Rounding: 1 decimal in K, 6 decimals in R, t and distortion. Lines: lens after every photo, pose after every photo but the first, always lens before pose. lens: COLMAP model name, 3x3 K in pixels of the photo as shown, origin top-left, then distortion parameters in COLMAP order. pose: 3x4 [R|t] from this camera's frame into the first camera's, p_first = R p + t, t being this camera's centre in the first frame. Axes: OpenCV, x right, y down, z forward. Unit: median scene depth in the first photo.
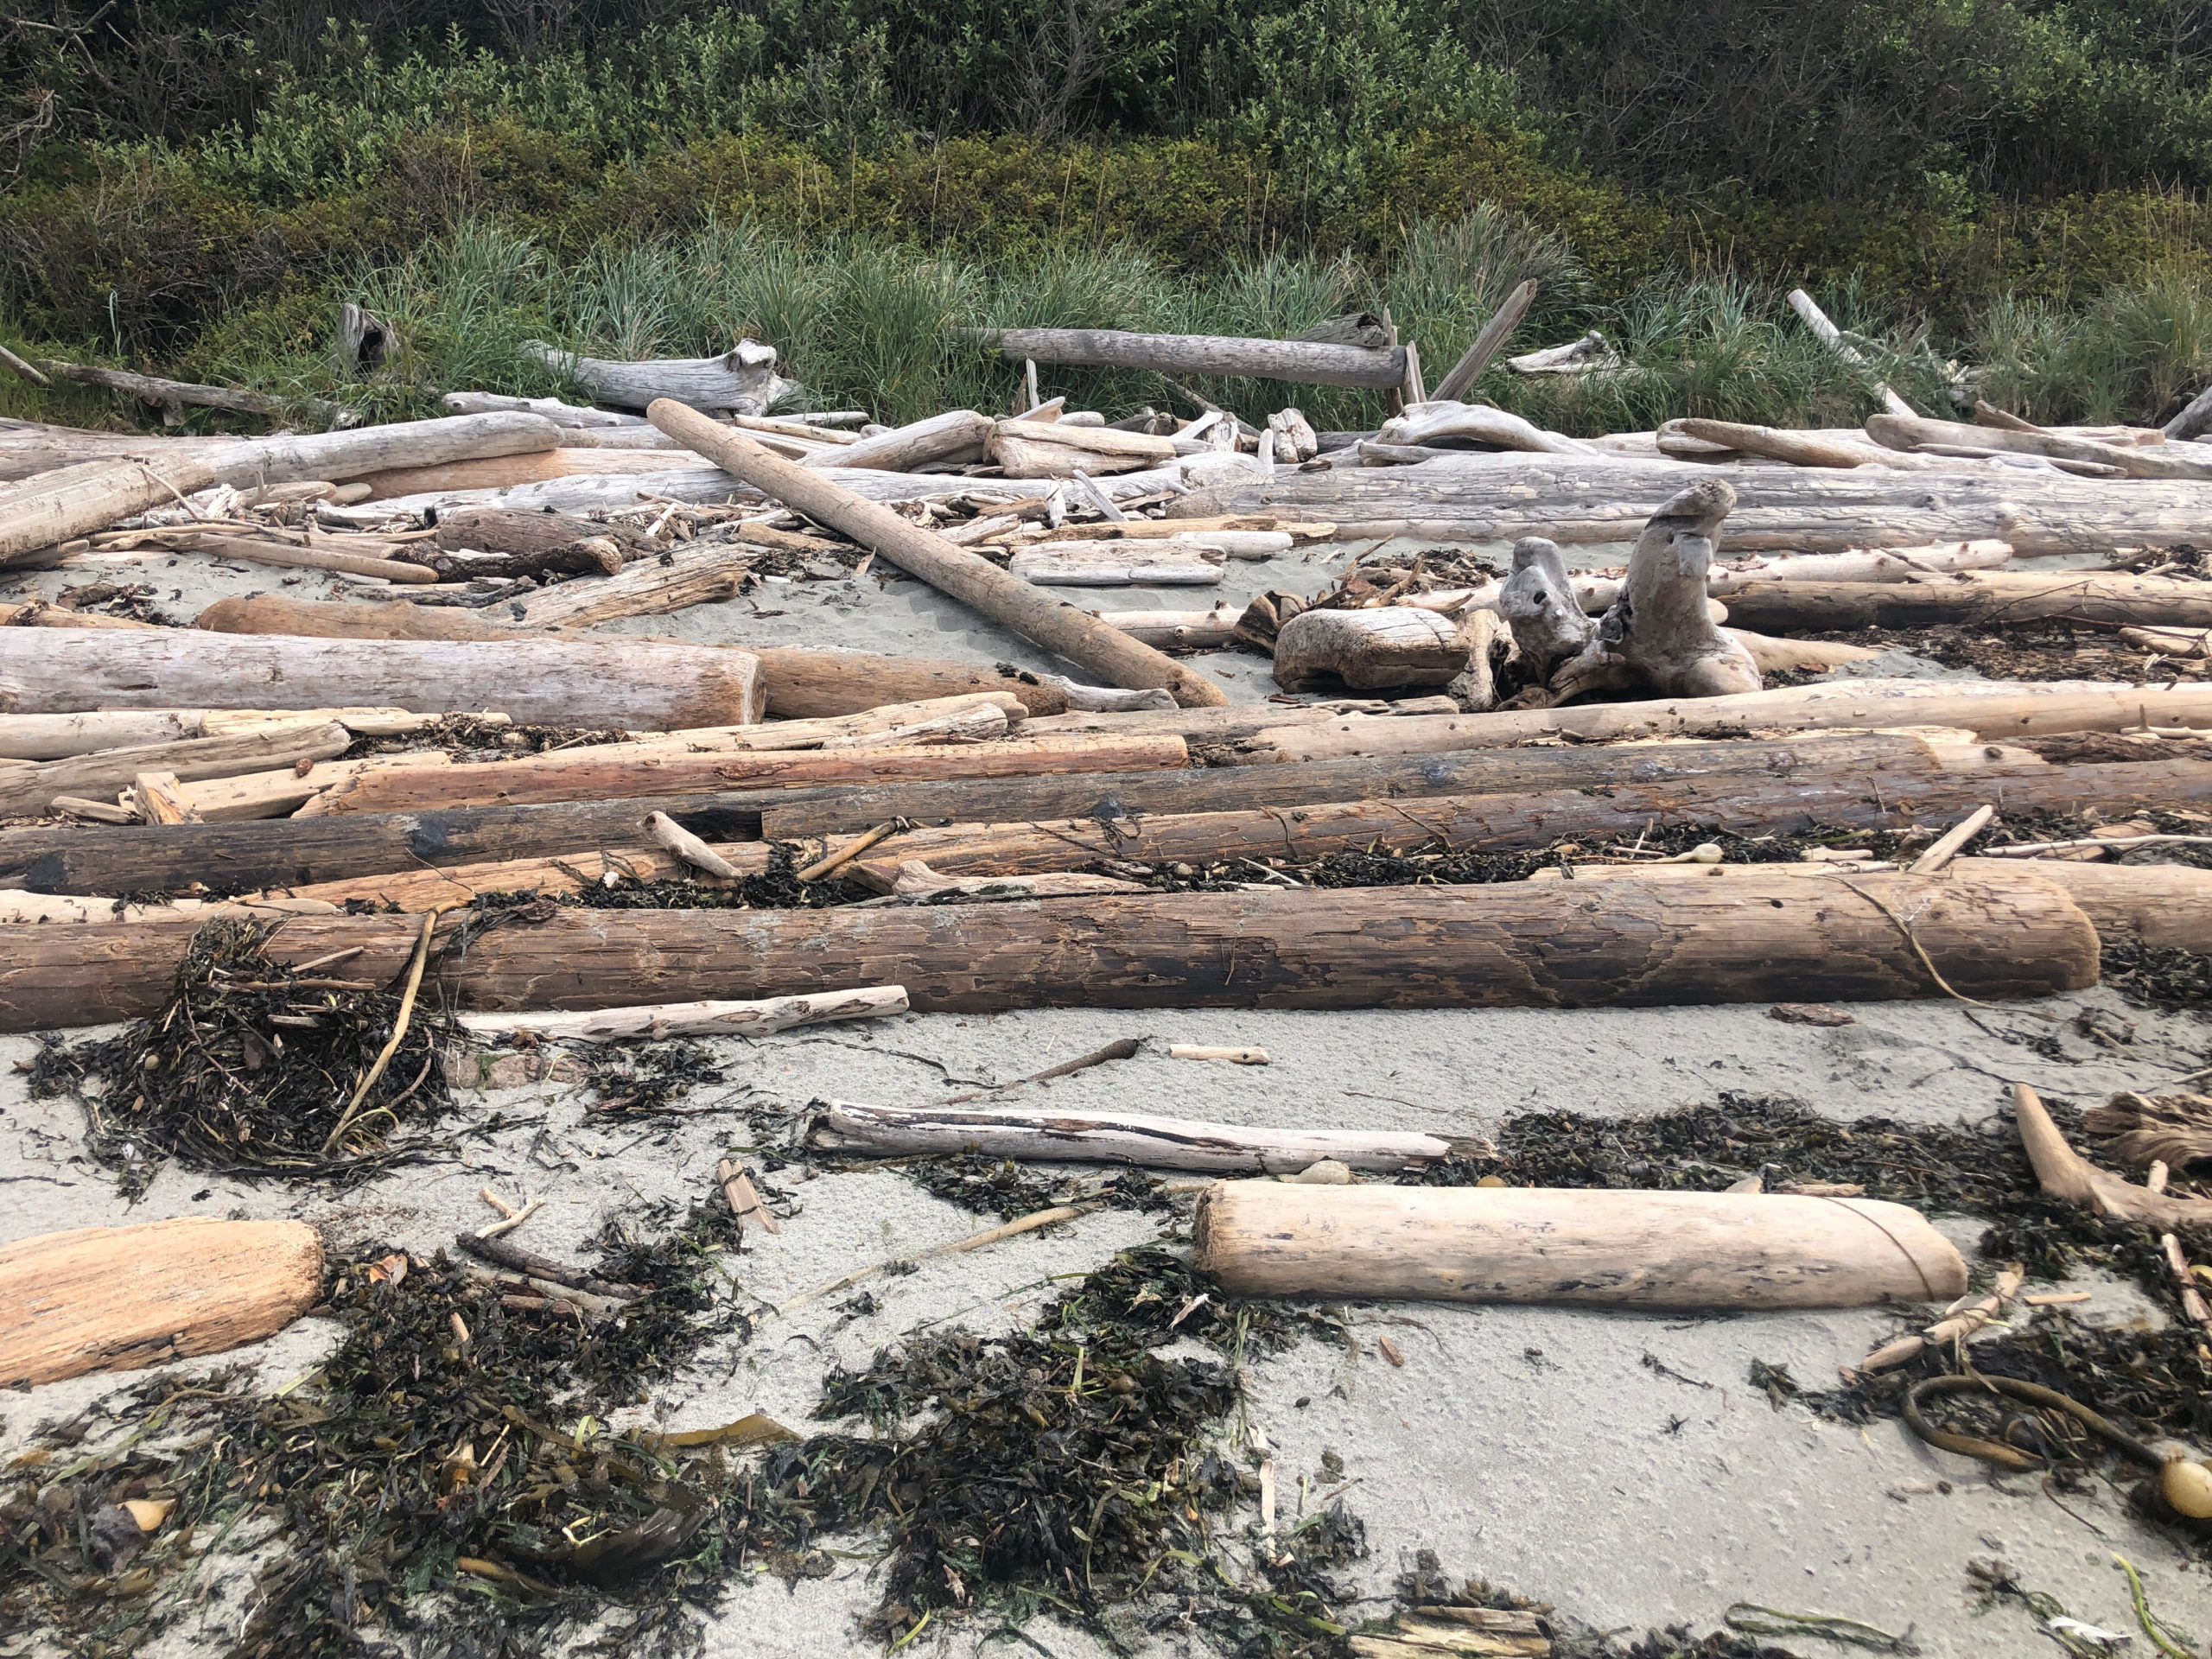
lens RADIAL K [[1796.2, 0, 1106.0], [0, 1796.2, 829.5], [0, 0, 1]] dist [0.074176, -0.056986]
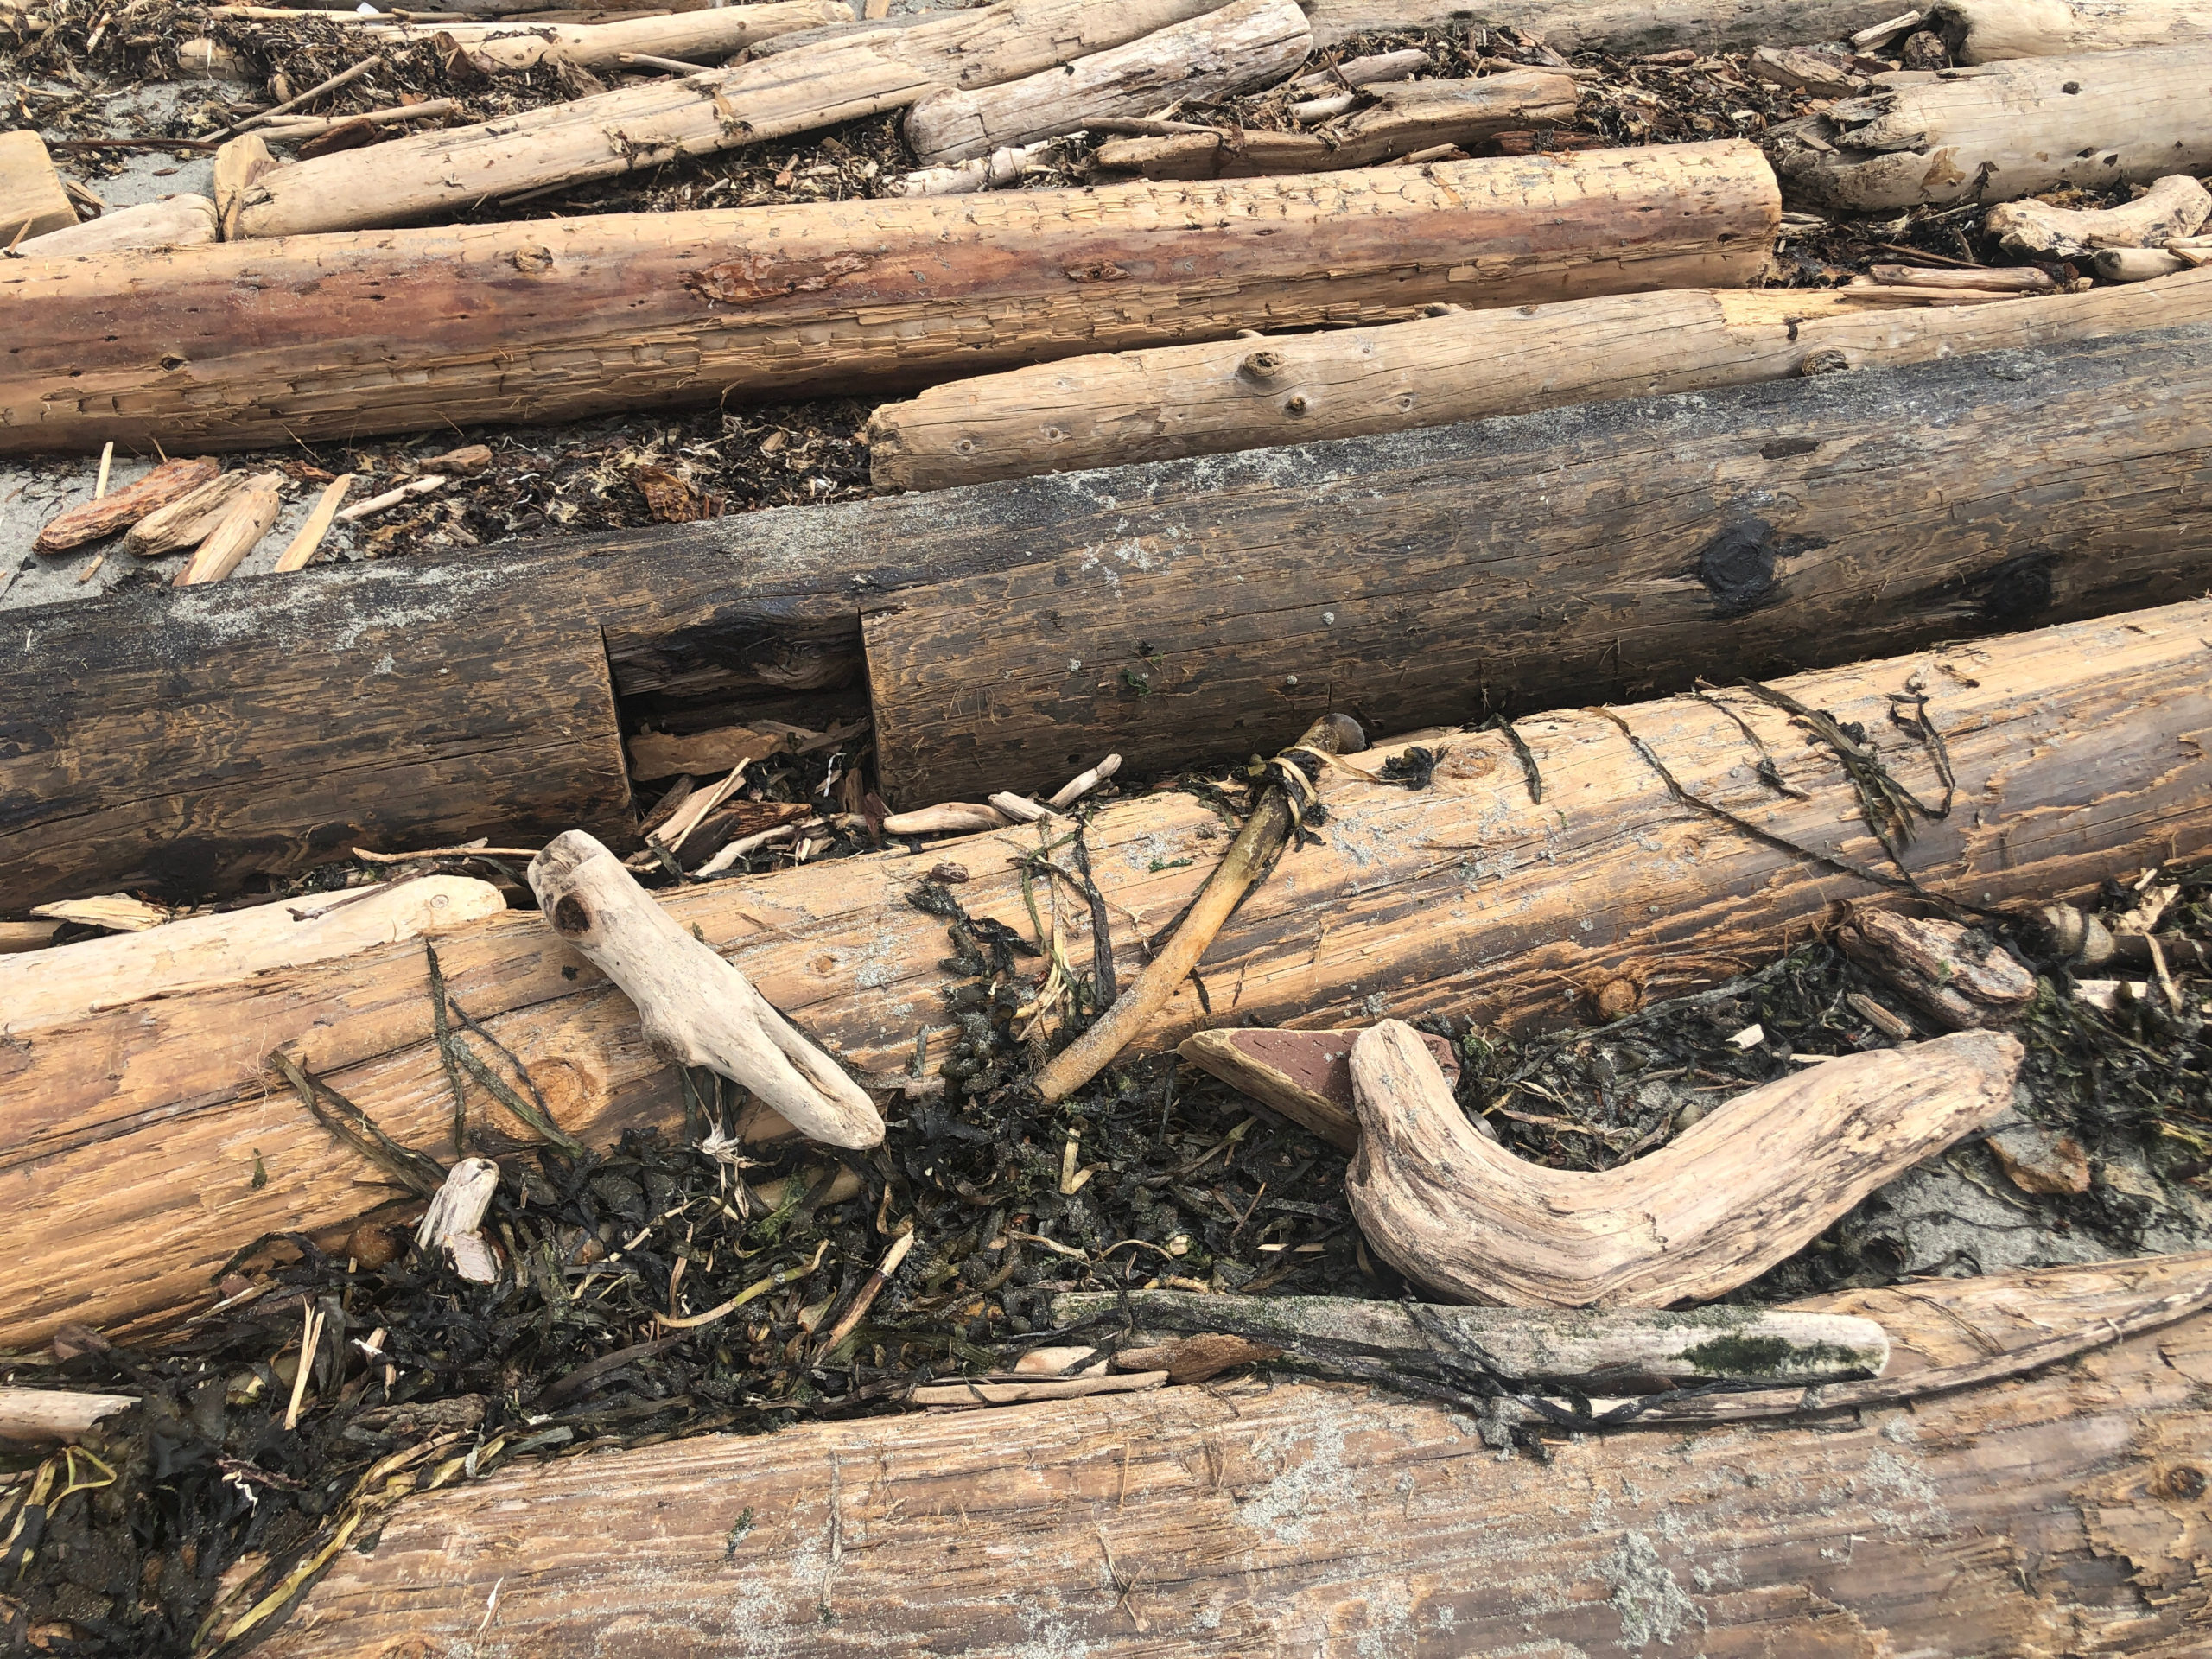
lens RADIAL K [[1796.2, 0, 1106.0], [0, 1796.2, 829.5], [0, 0, 1]] dist [0.074176, -0.056986]
pose [[0.999467, 0.011552, 0.030532, -0.076085], [-0.025788, 0.852861, 0.521501, -0.083509], [-0.020015, -0.522010, 0.852704, 0.331396]]
